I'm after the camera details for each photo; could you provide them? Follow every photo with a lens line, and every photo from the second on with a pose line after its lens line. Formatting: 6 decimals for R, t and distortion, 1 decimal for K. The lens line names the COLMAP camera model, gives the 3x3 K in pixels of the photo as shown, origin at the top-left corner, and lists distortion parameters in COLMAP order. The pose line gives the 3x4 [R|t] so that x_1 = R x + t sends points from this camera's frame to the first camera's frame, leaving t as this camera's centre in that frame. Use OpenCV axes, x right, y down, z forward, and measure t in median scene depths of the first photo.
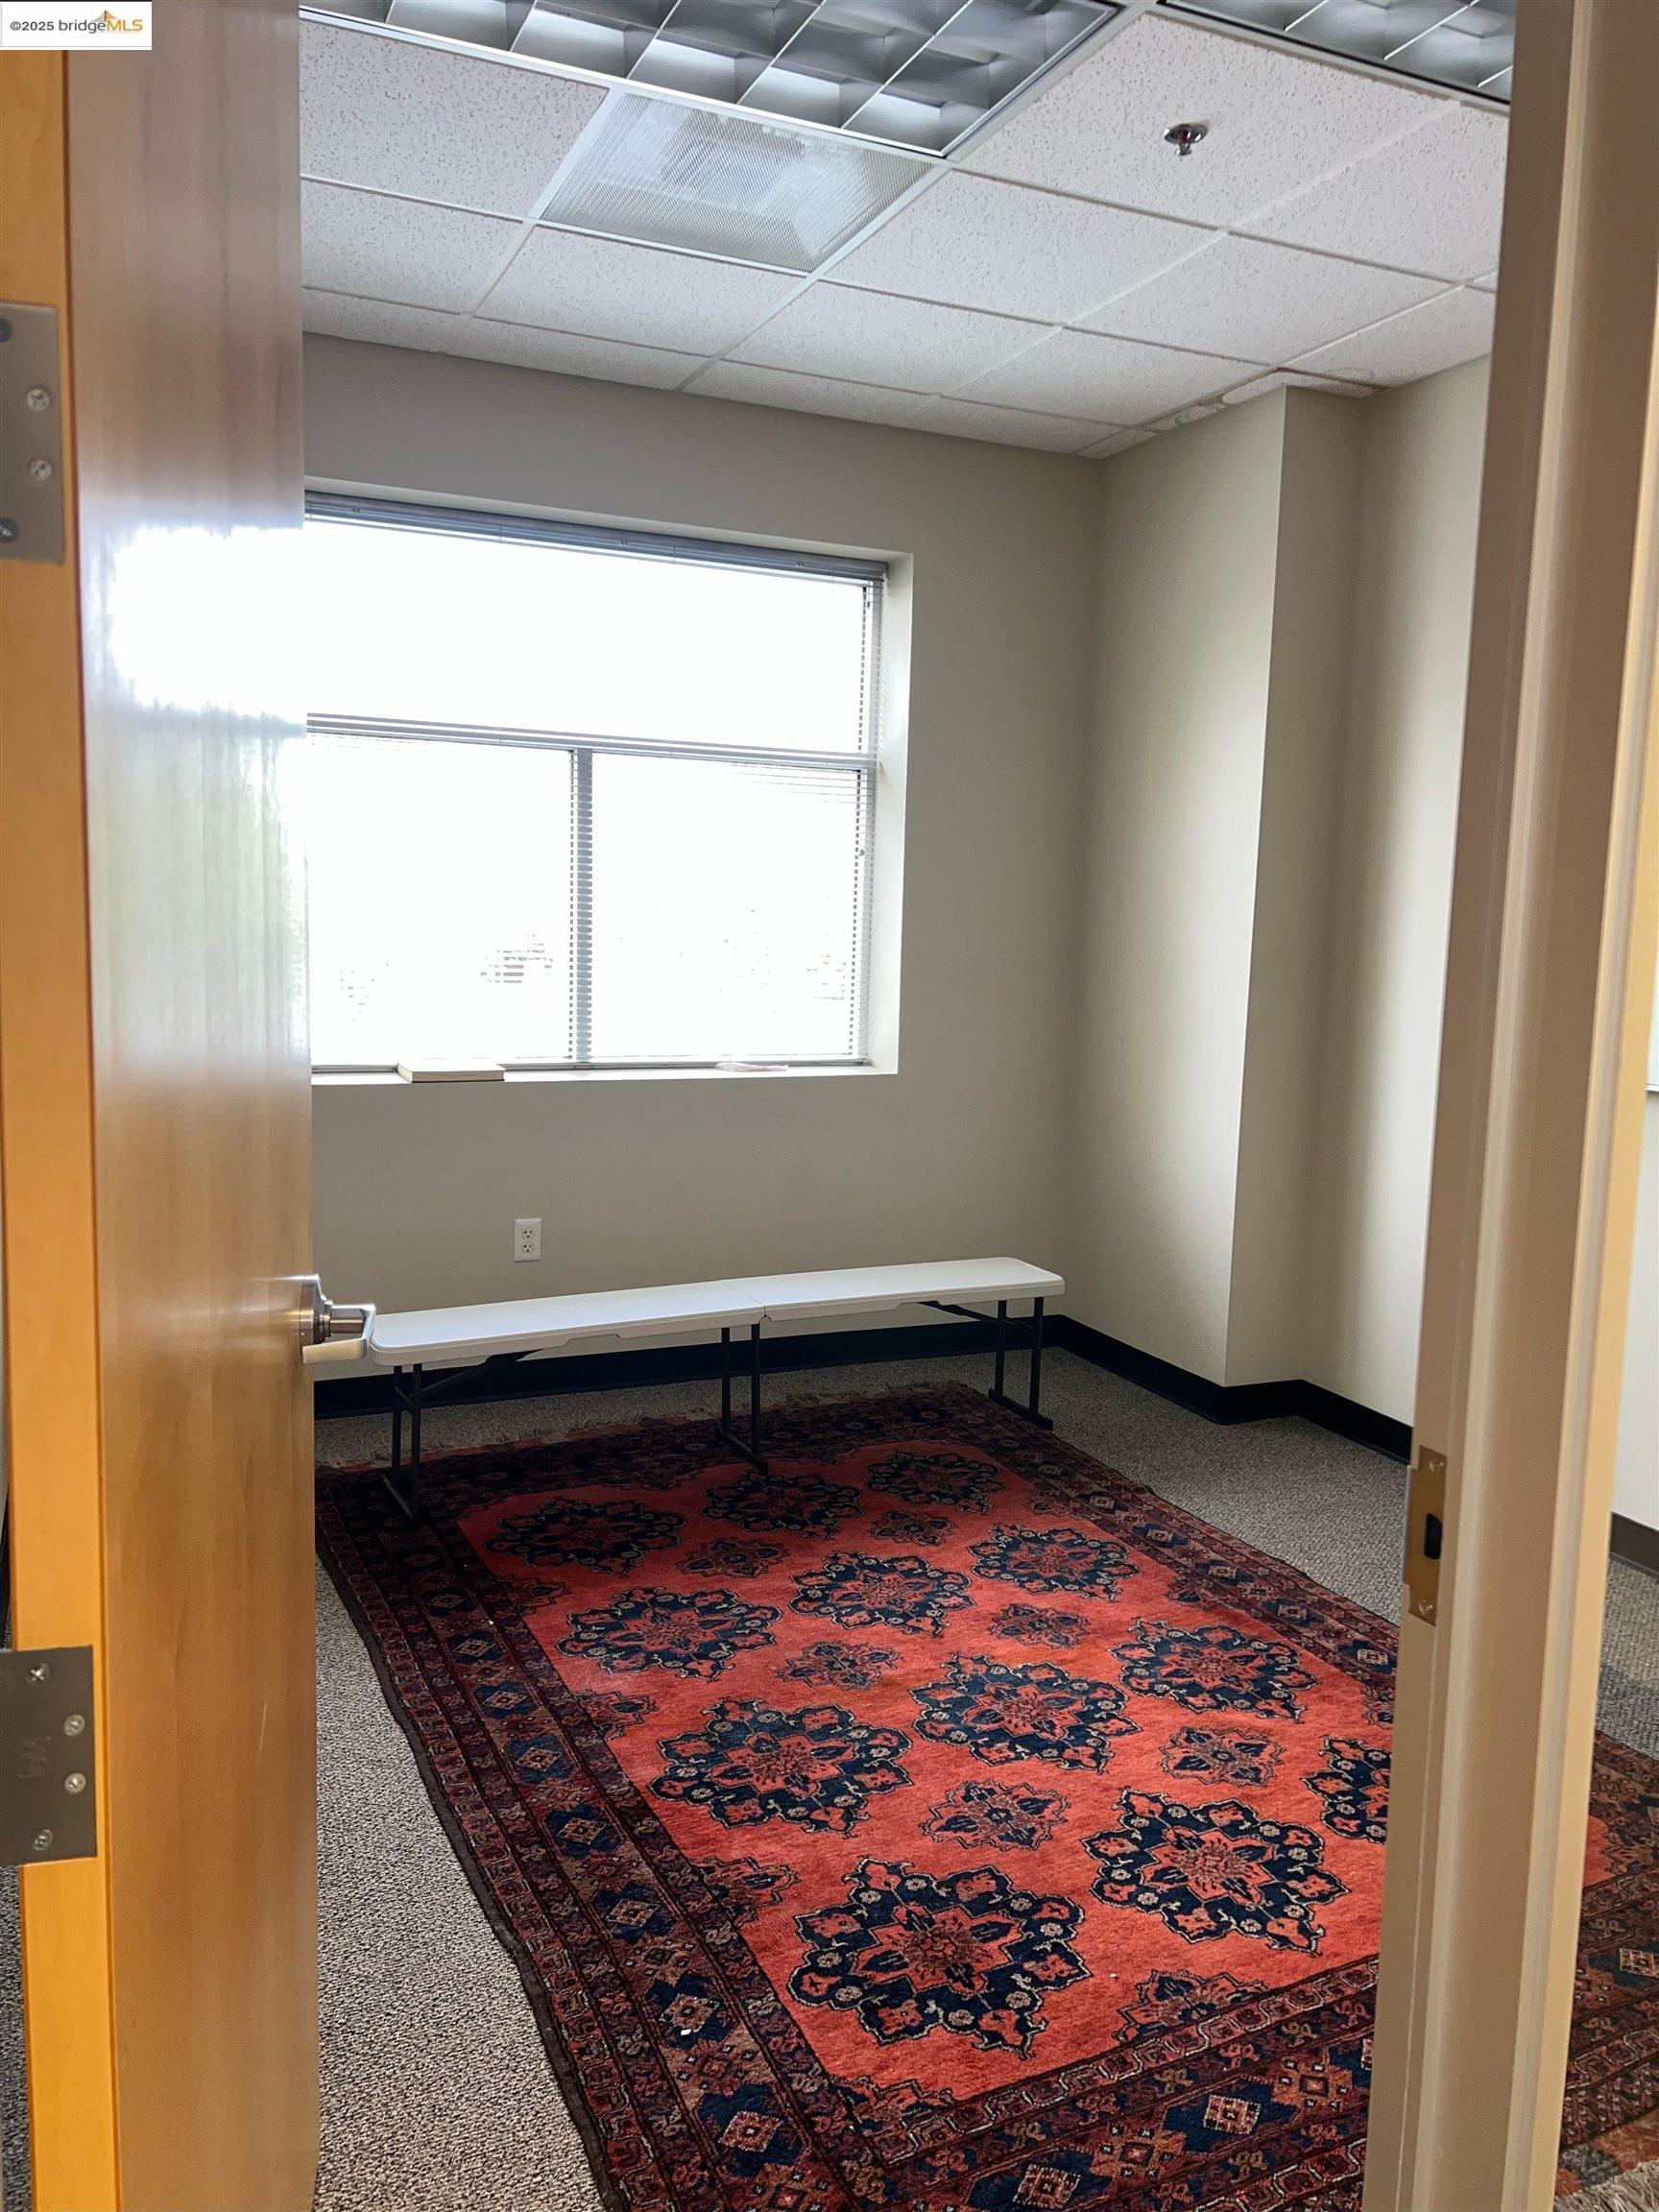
lens RADIAL K [[1654.6, 0, 840.9], [0, 1654.6, 1101.3], [0, 0, 1]] dist [0.060897, -0.066375]
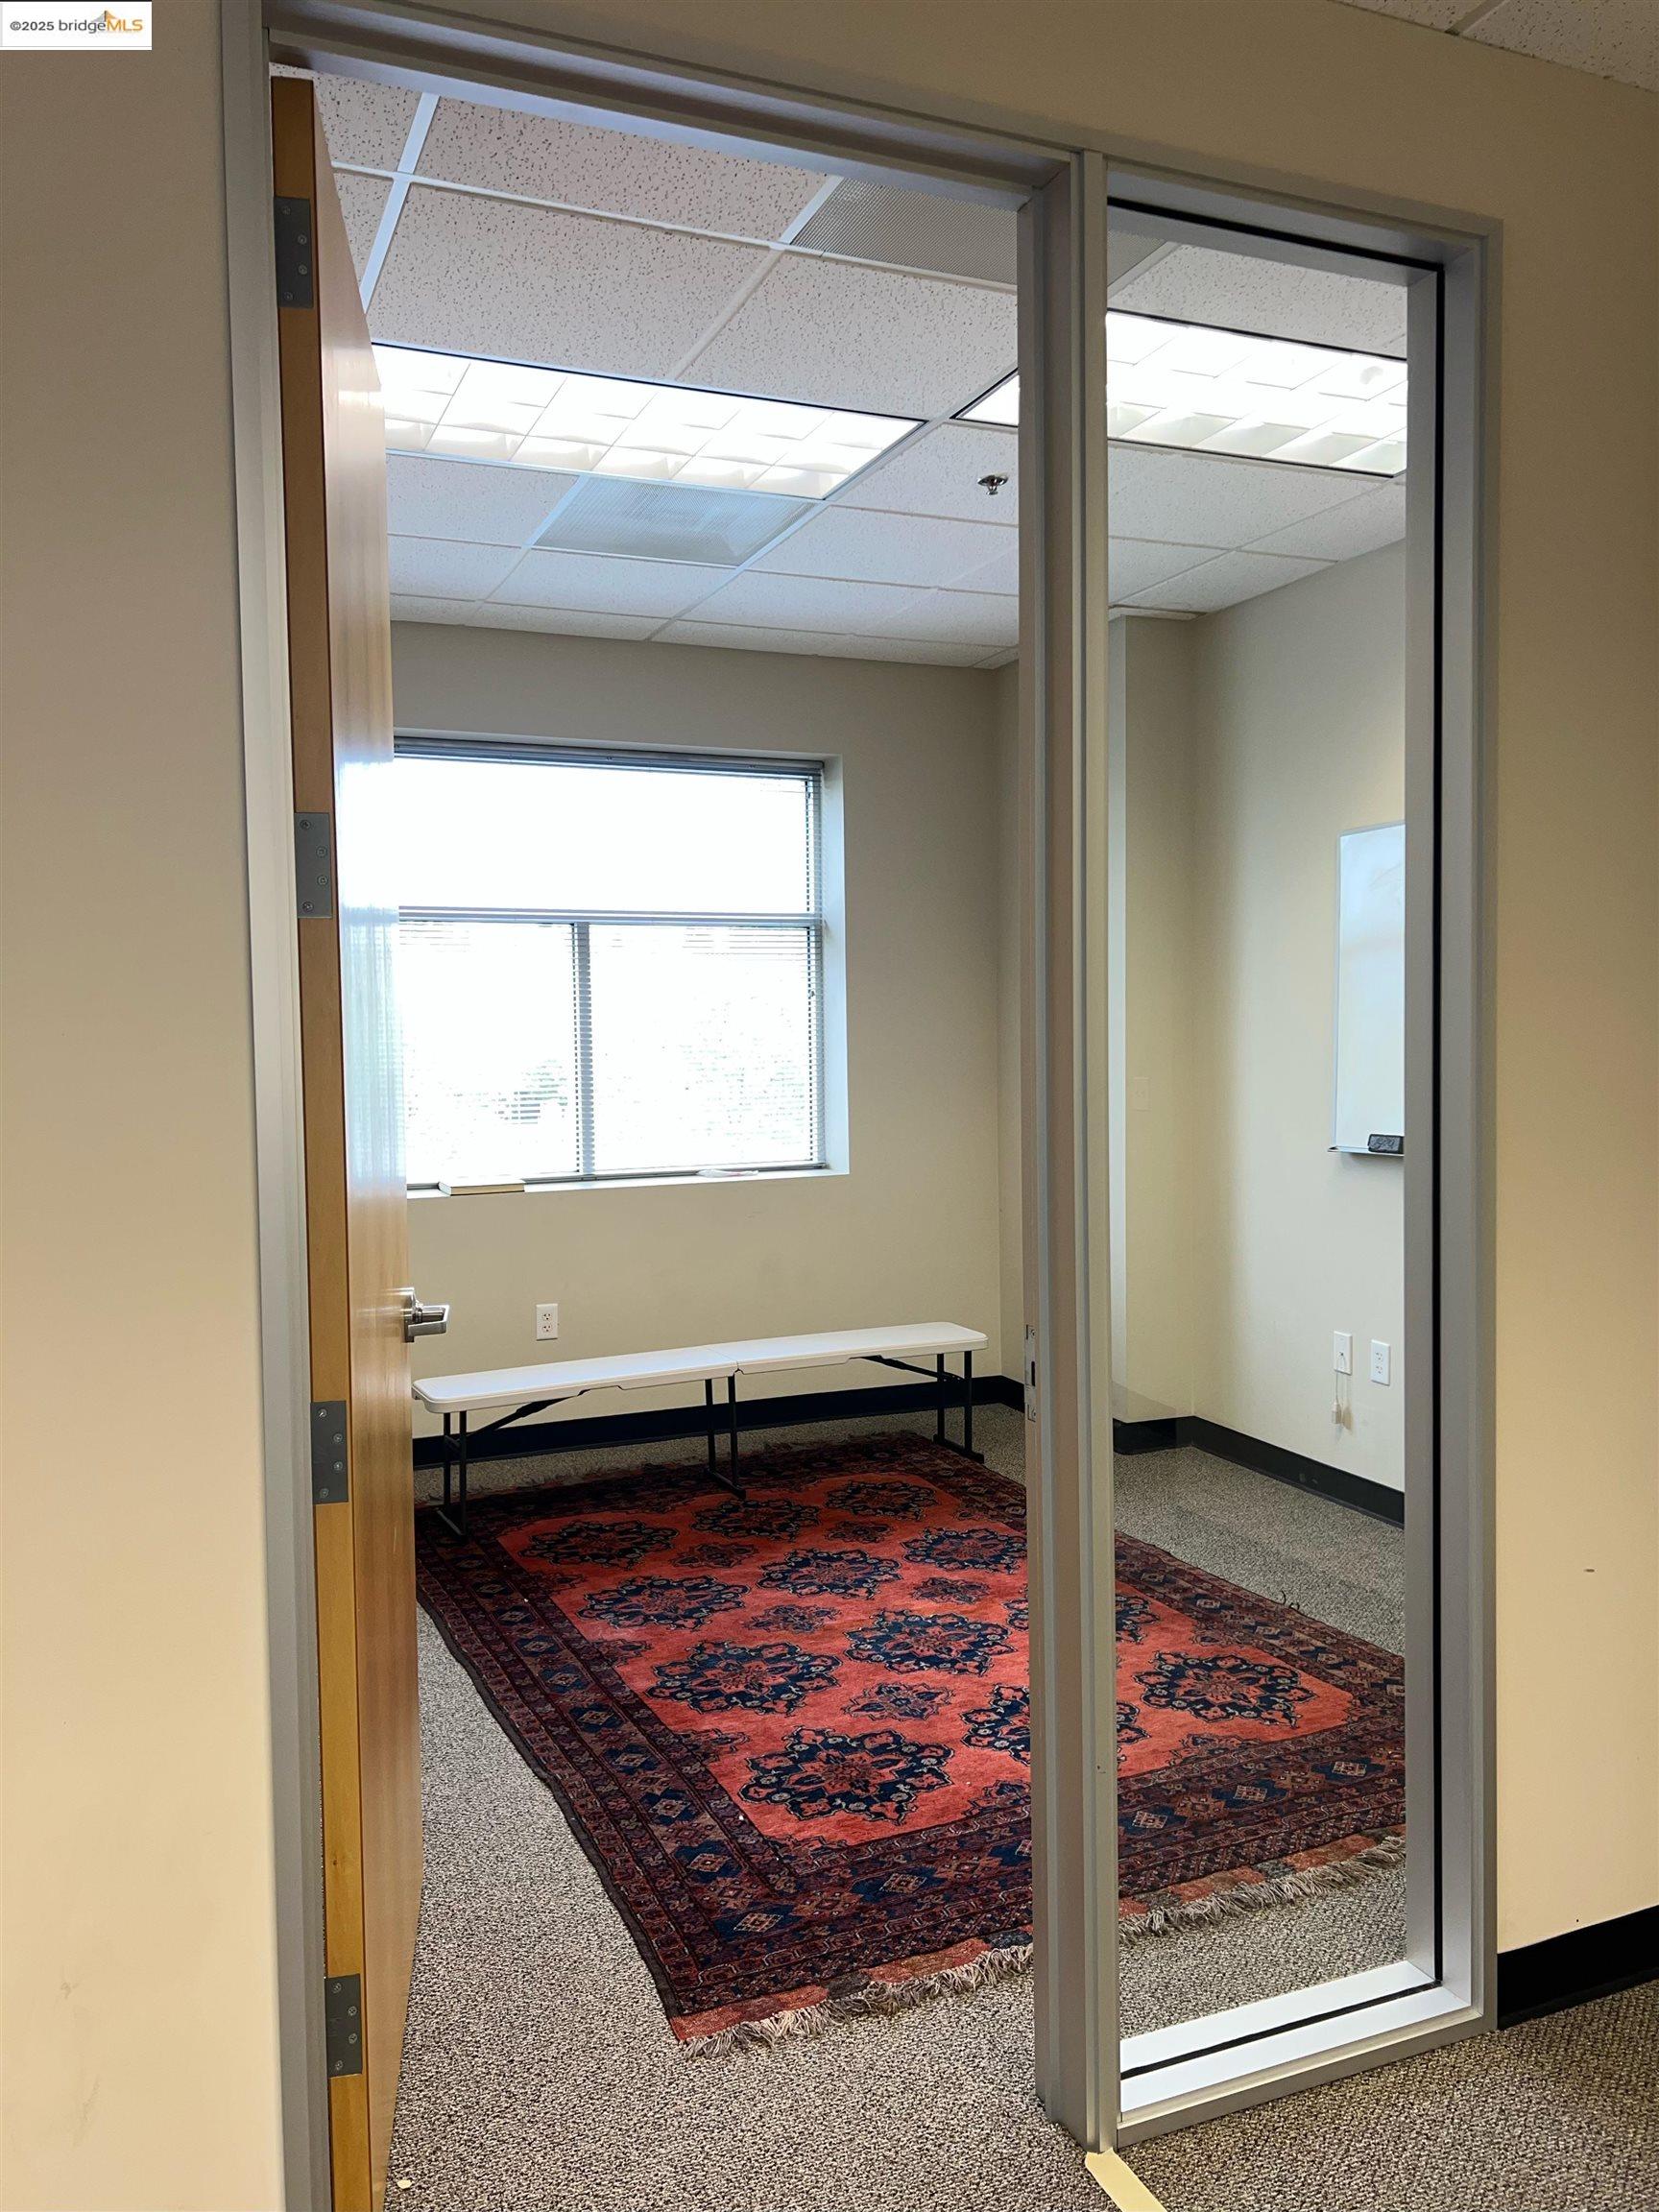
lens RADIAL K [[1654.6, 0, 816.9], [0, 1654.6, 1111.0], [0, 0, 1]] dist [0.060897, -0.066375]
pose [[0.998765, -0.042332, -0.026028, 0.050887], [0.040419, 0.996722, -0.070080, 0.023965], [0.028910, 0.068942, 0.997202, -0.238243]]
